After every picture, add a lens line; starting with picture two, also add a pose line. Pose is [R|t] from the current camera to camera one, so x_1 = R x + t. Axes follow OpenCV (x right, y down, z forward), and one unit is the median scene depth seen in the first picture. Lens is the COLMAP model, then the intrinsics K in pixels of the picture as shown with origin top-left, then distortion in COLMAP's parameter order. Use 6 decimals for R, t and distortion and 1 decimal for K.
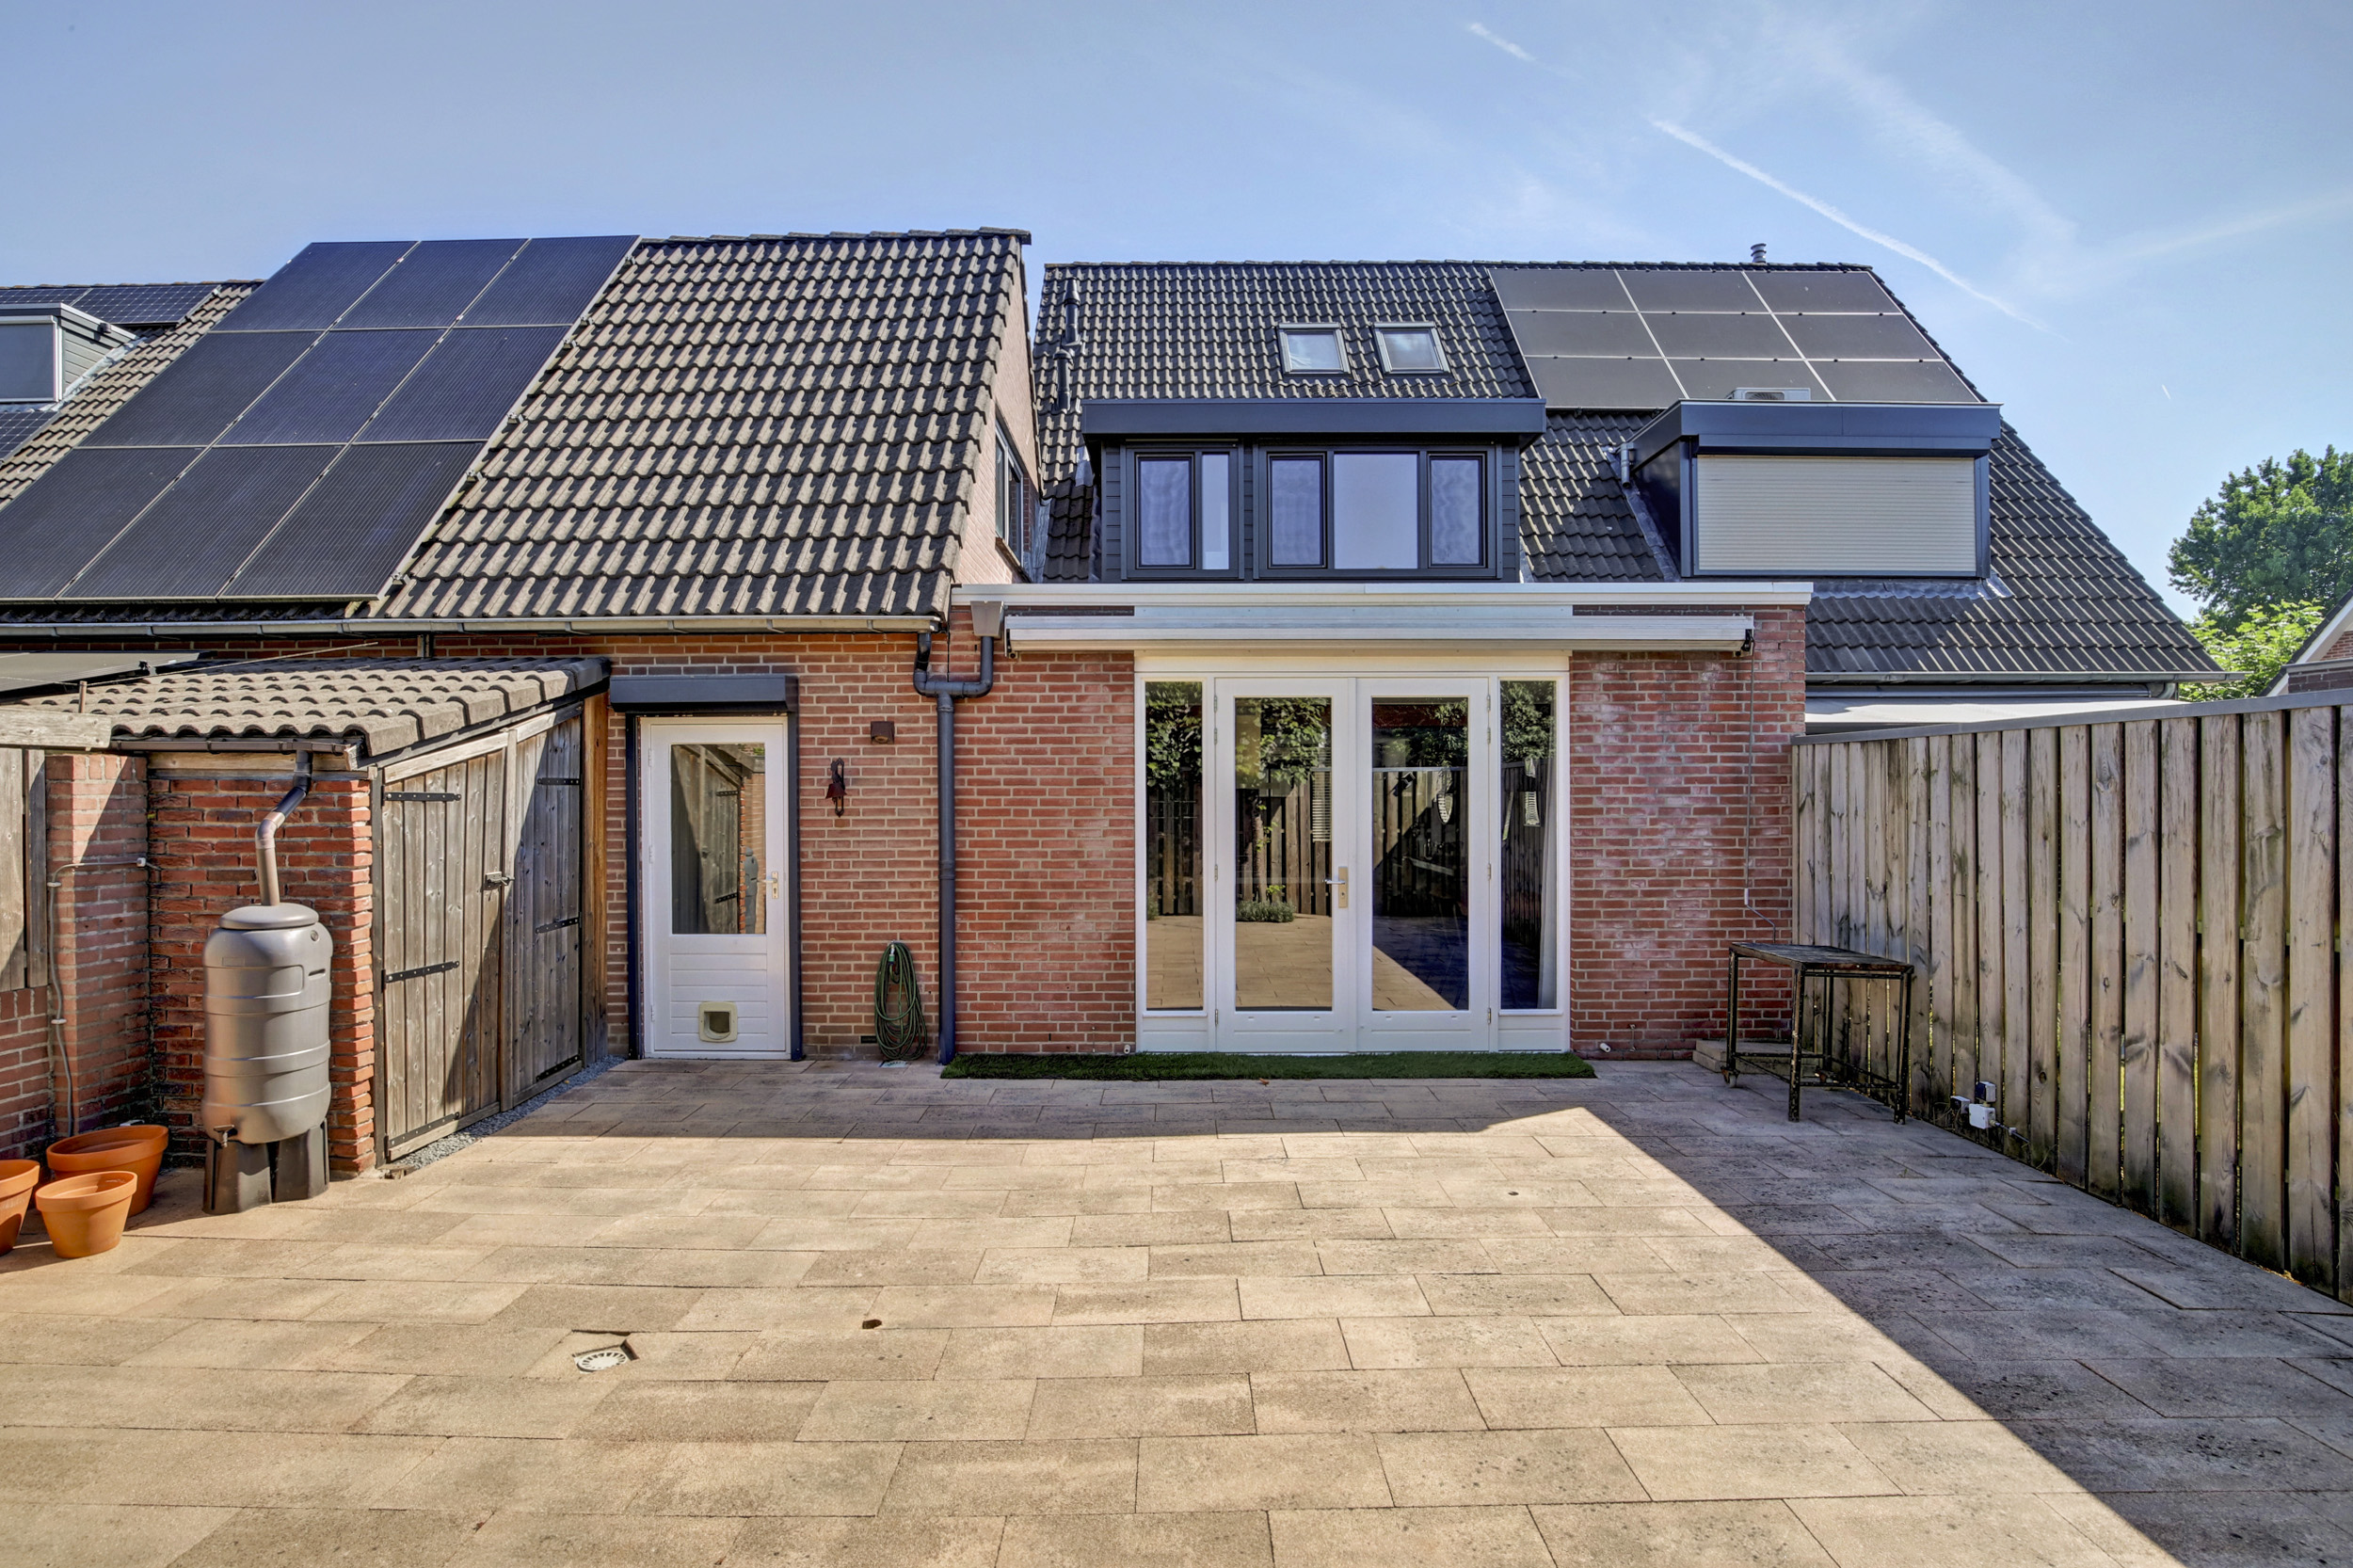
lens RADIAL K [[1091.8, 0, 1170.0], [0, 1091.8, 792.3], [0, 0, 1]] dist [-0.031296, 0.004469]
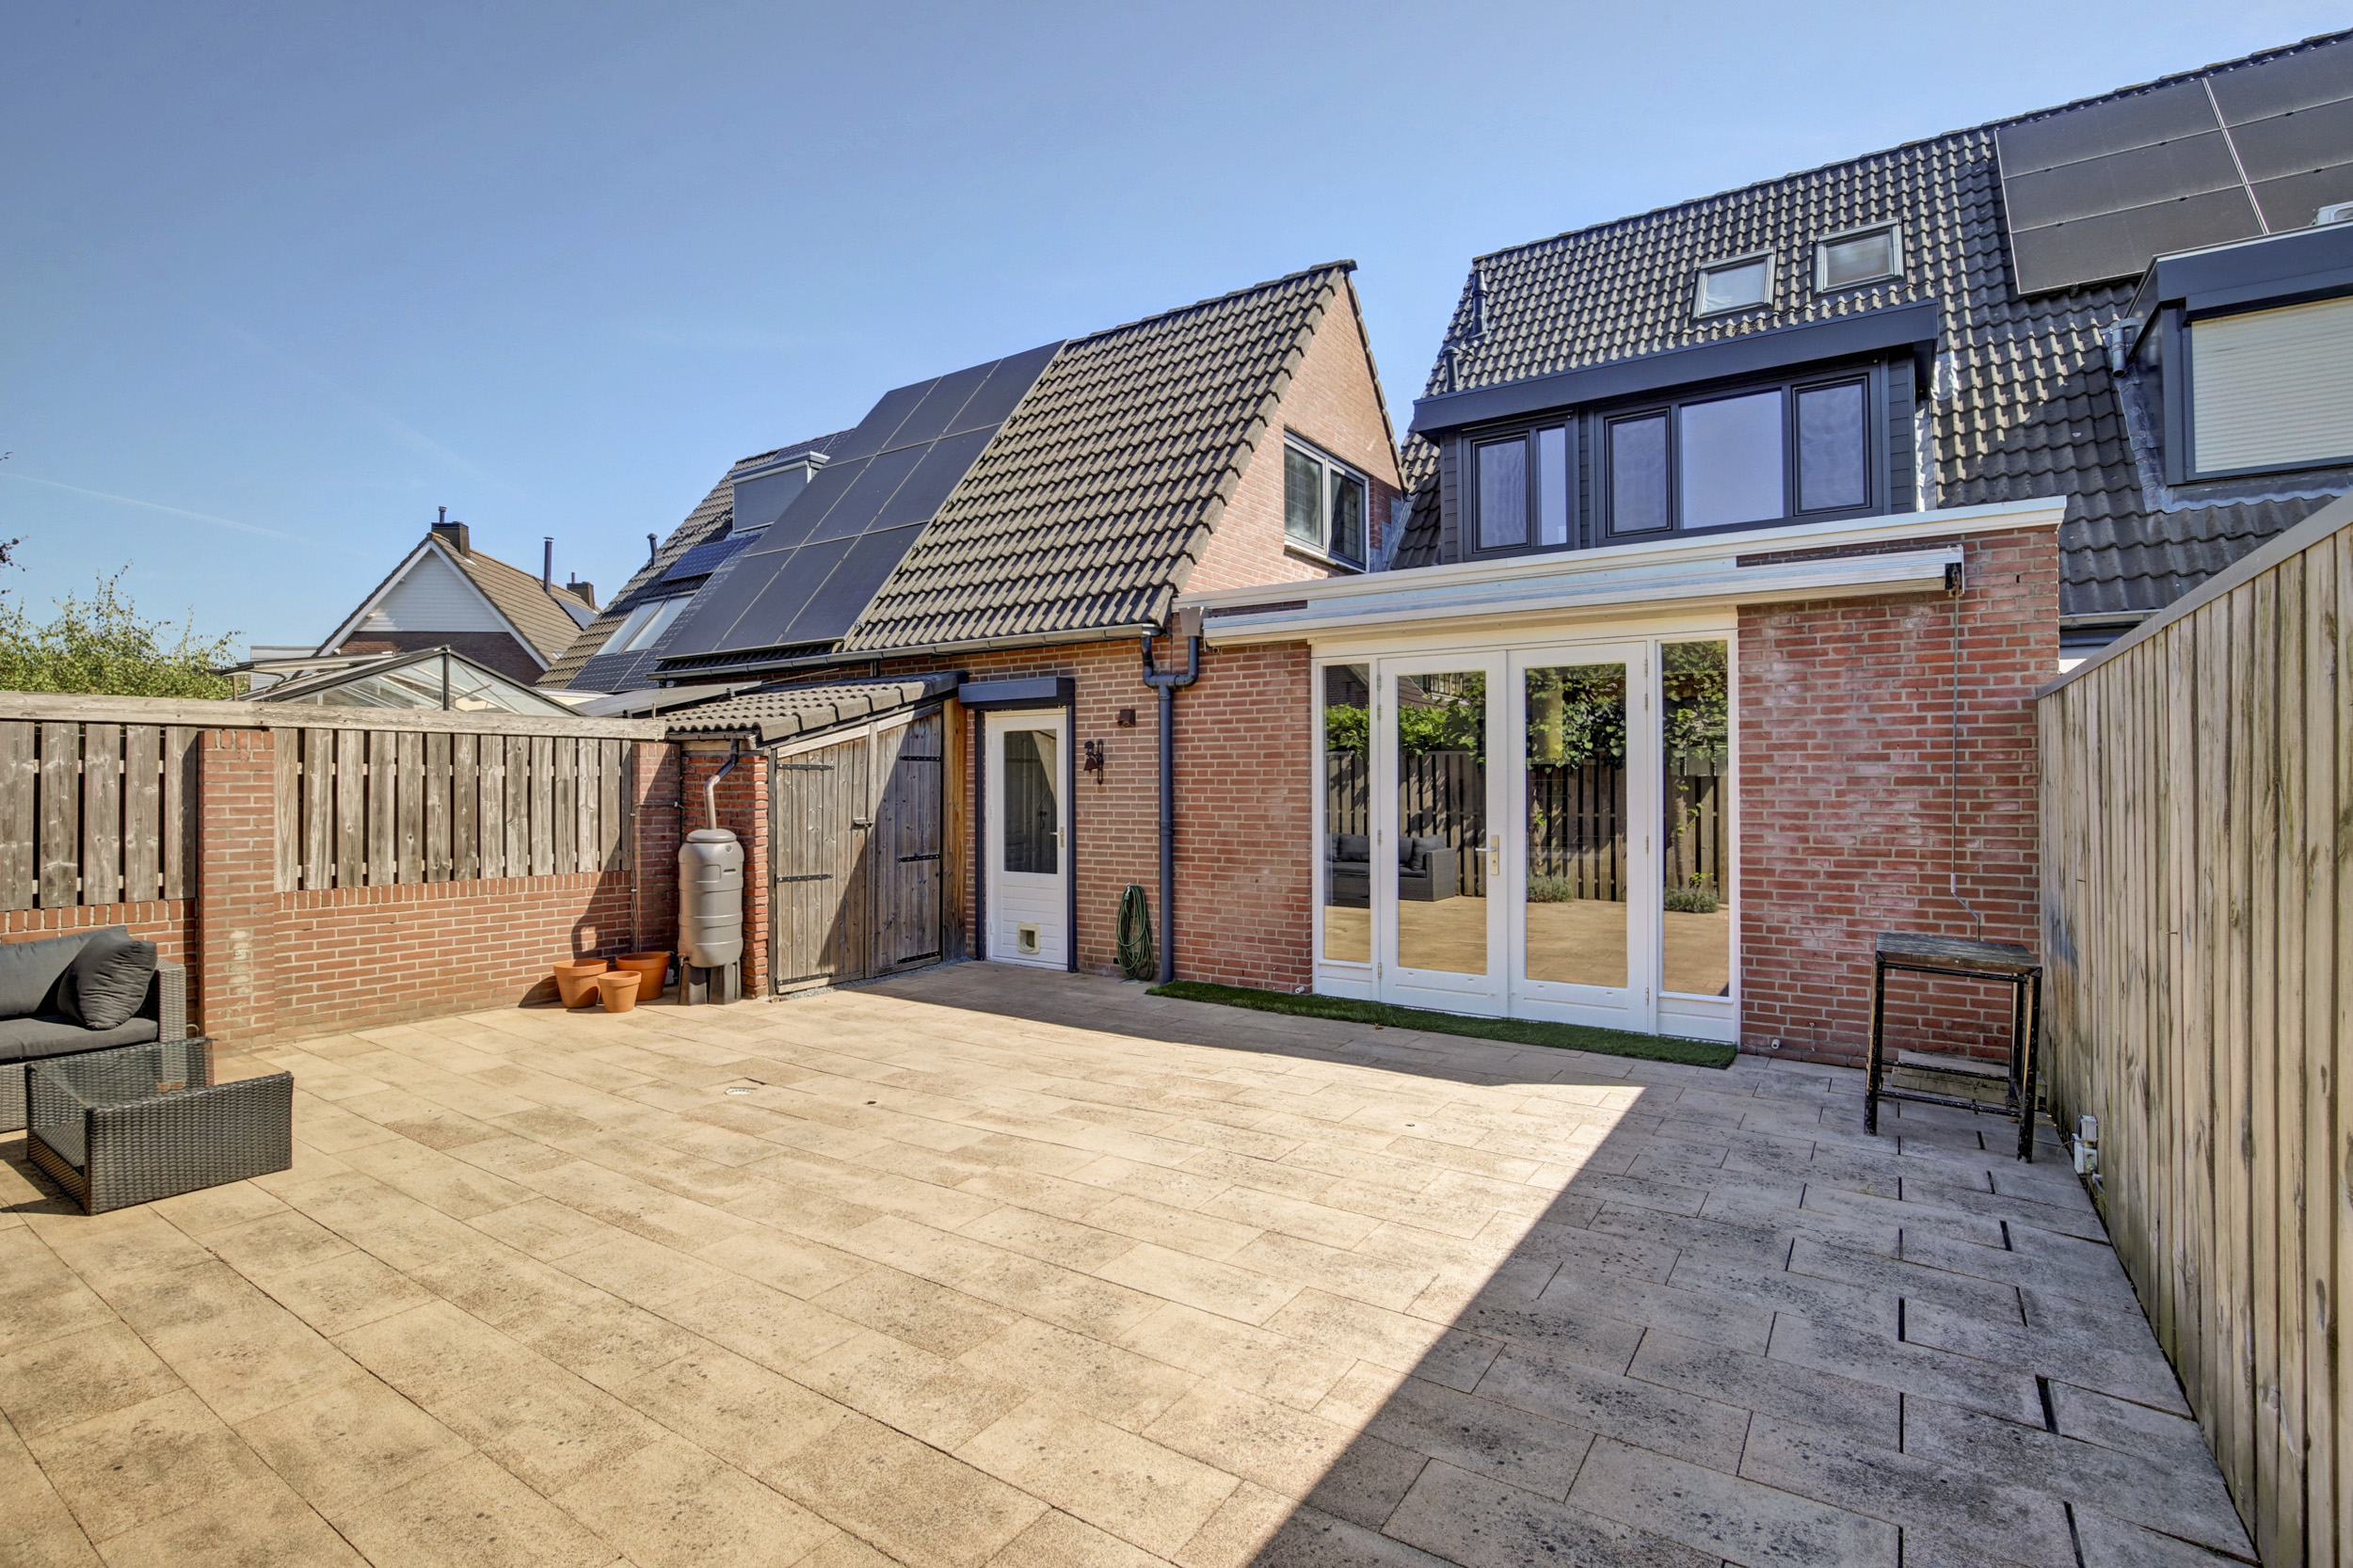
lens RADIAL K [[1091.8, 0, 1163.8], [0, 1091.8, 772.3], [0, 0, 1]] dist [-0.031296, 0.004469]
pose [[0.832920, -0.002971, -0.553386, 0.473719], [-0.001674, 0.999967, -0.007887, 0.017965], [0.553392, 0.007496, 0.832888, -0.027667]]
